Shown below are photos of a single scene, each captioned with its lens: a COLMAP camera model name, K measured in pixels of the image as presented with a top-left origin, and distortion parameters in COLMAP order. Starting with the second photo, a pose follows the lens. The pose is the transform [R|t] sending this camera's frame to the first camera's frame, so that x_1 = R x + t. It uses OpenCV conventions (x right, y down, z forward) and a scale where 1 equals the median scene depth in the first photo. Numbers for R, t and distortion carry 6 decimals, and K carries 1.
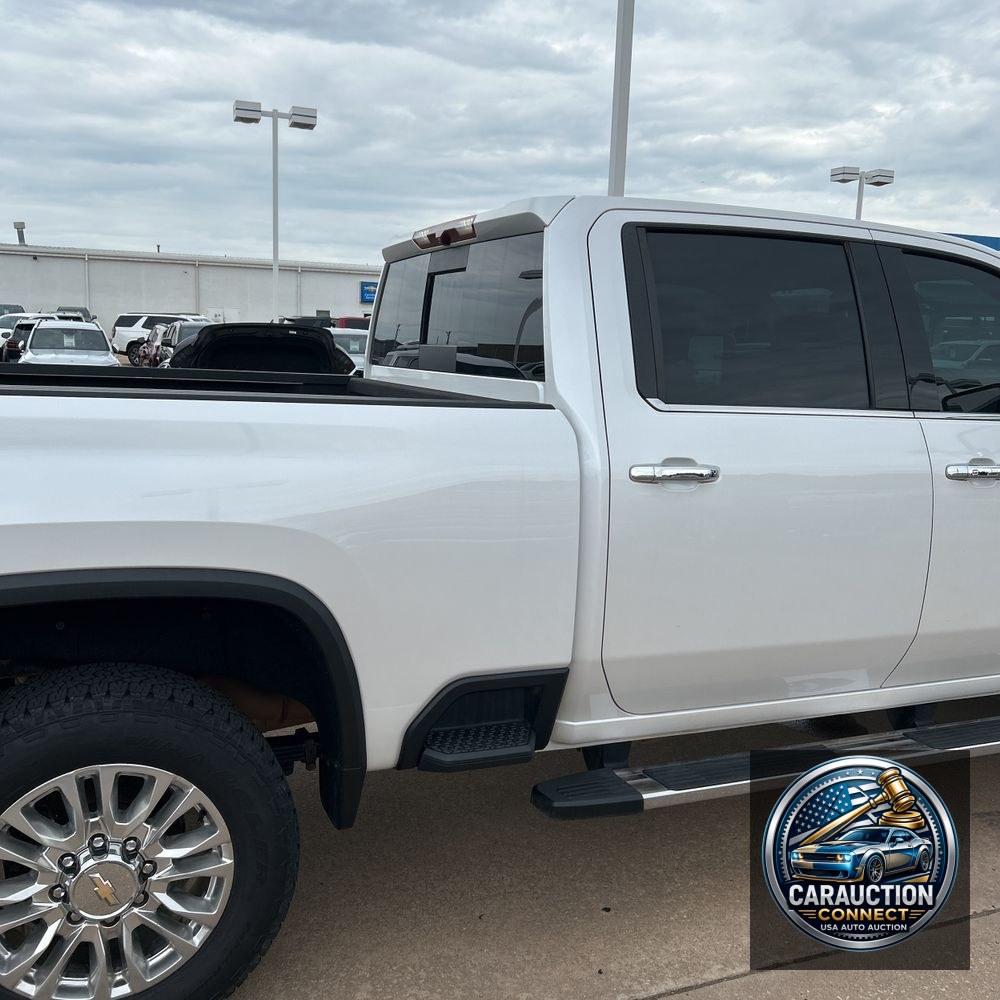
lens RADIAL K [[1063.4, 0, 478.3], [0, 1063.4, 477.8], [0, 0, 1]] dist [0.033669, -0.017516]
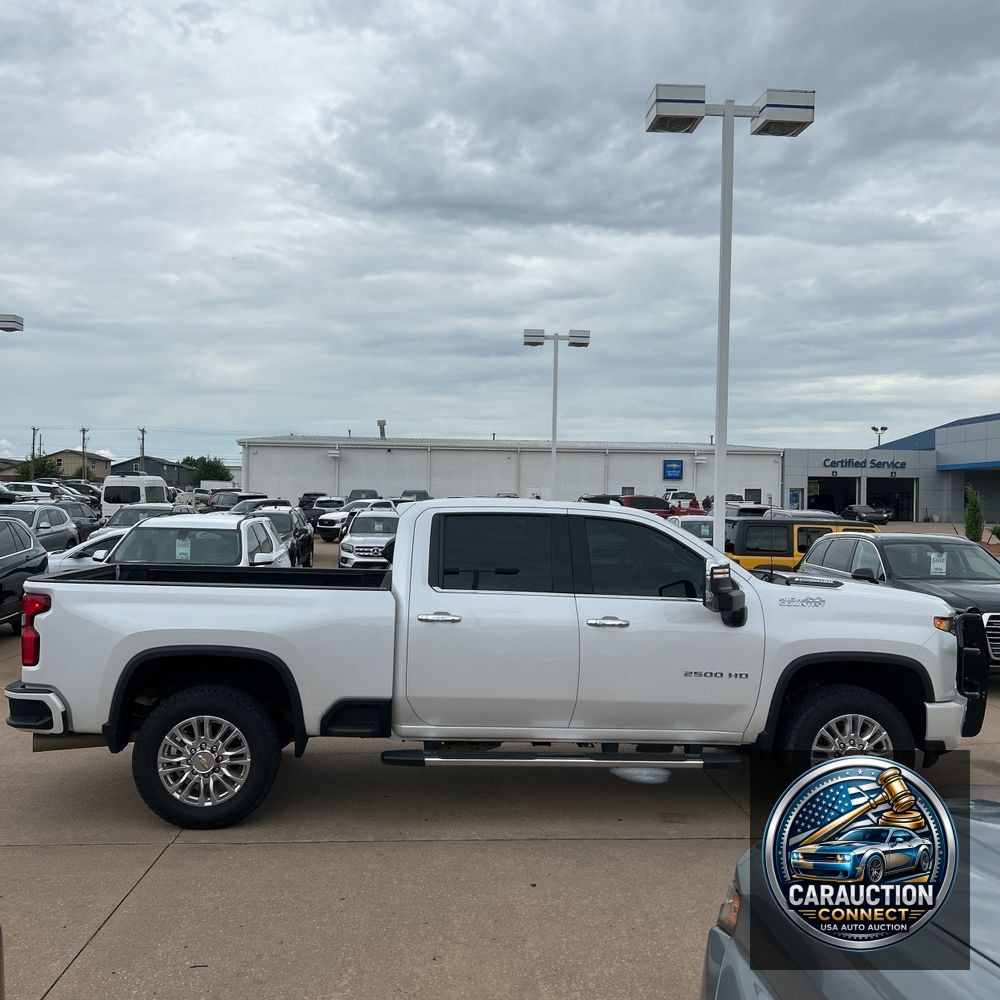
lens RADIAL K [[1038.3, 0, 482.9], [0, 1038.3, 480.7], [0, 0, 1]] dist [0.034710, -0.031344]
pose [[0.945822, -0.016001, -0.324291, 1.009640], [-0.033463, 0.988663, -0.146378, 0.026892], [0.322957, 0.149299, 0.934563, -1.157387]]
